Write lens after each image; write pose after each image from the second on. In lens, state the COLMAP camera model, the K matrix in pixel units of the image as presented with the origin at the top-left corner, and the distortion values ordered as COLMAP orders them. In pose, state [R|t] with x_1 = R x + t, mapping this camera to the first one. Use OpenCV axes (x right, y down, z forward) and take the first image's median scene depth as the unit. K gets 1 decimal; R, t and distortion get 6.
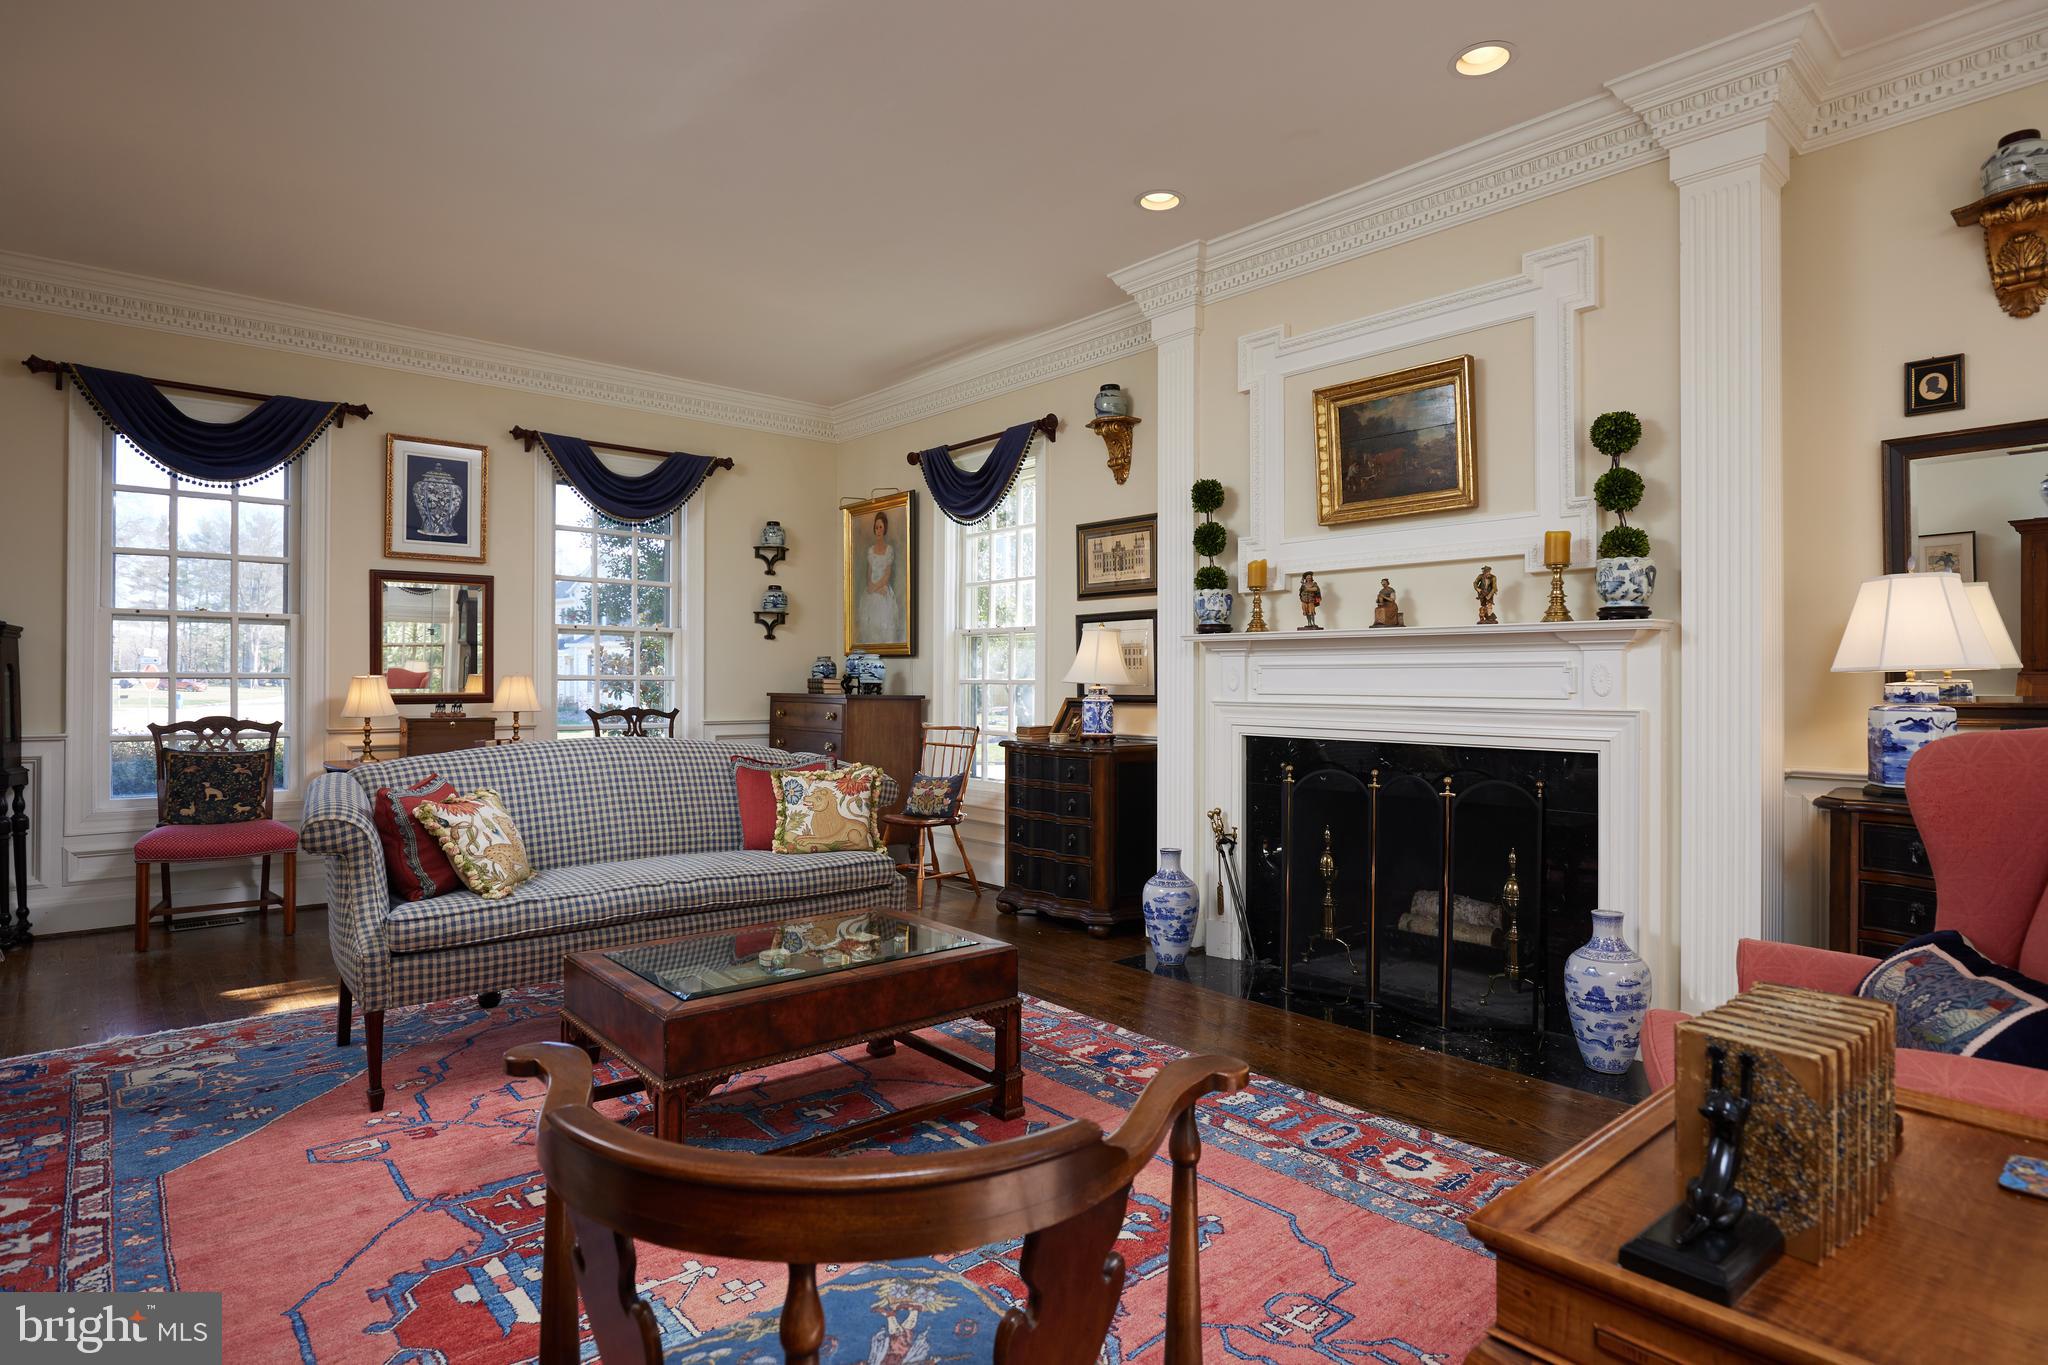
lens RADIAL K [[1102.0, 0, 1024.0], [0, 1102.0, 682.5], [0, 0, 1]] dist [-0.029883, 0.003524]
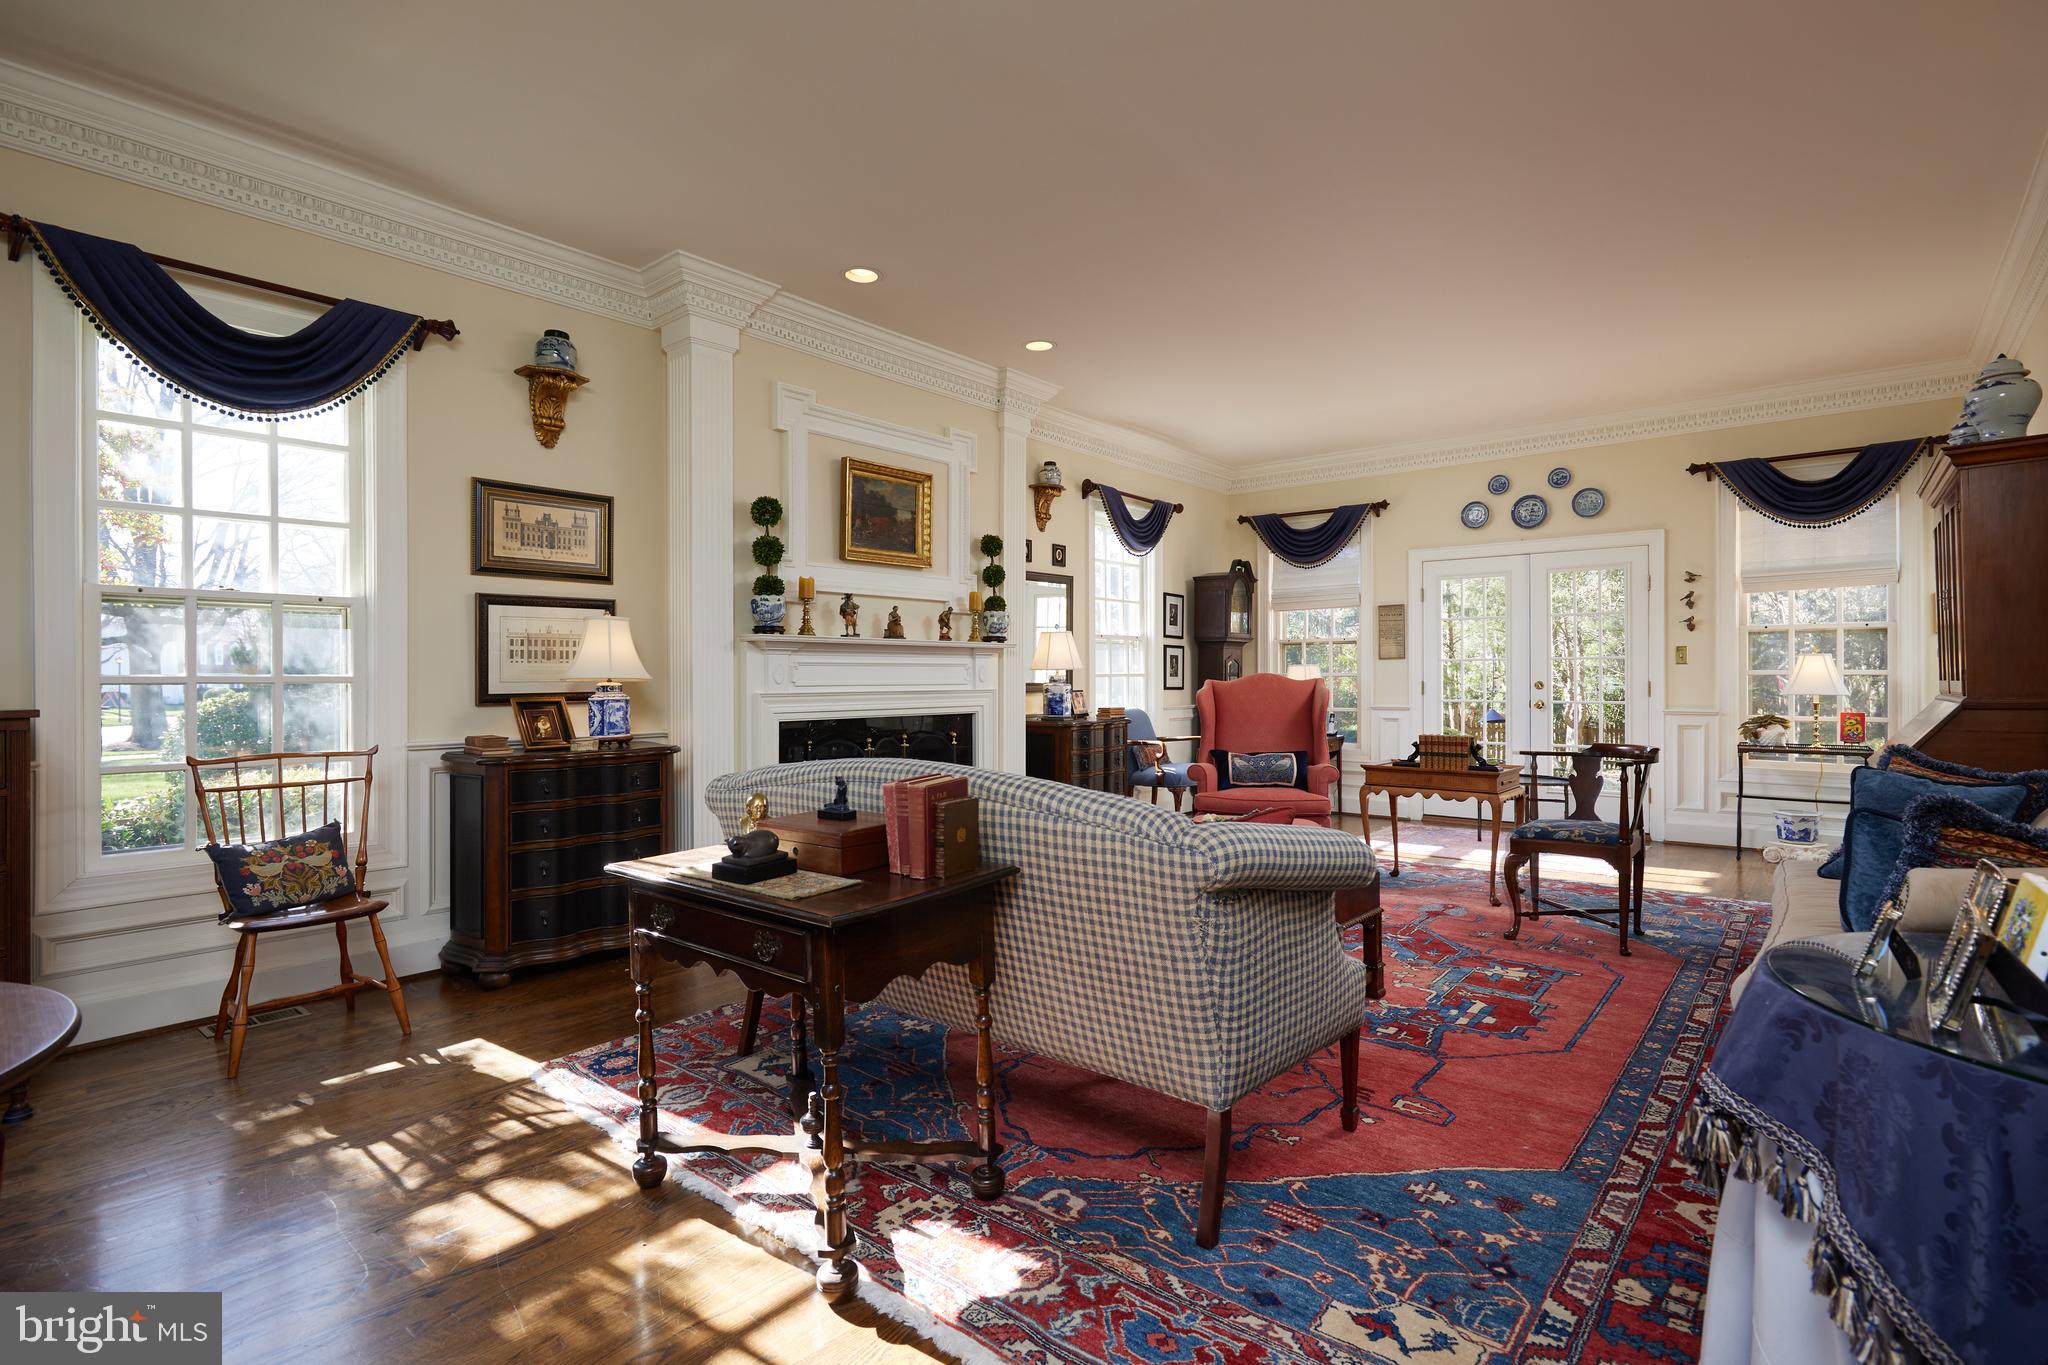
lens RADIAL K [[997.3, 0, 1024.0], [0, 997.3, 682.5], [0, 0, 1]] dist [-0.004443, 0.000787]
pose [[-0.162054, -0.017910, 0.986619, -1.273809], [-0.002558, 0.999840, 0.017729, -0.018208], [-0.986779, 0.000349, -0.162074, 1.284026]]
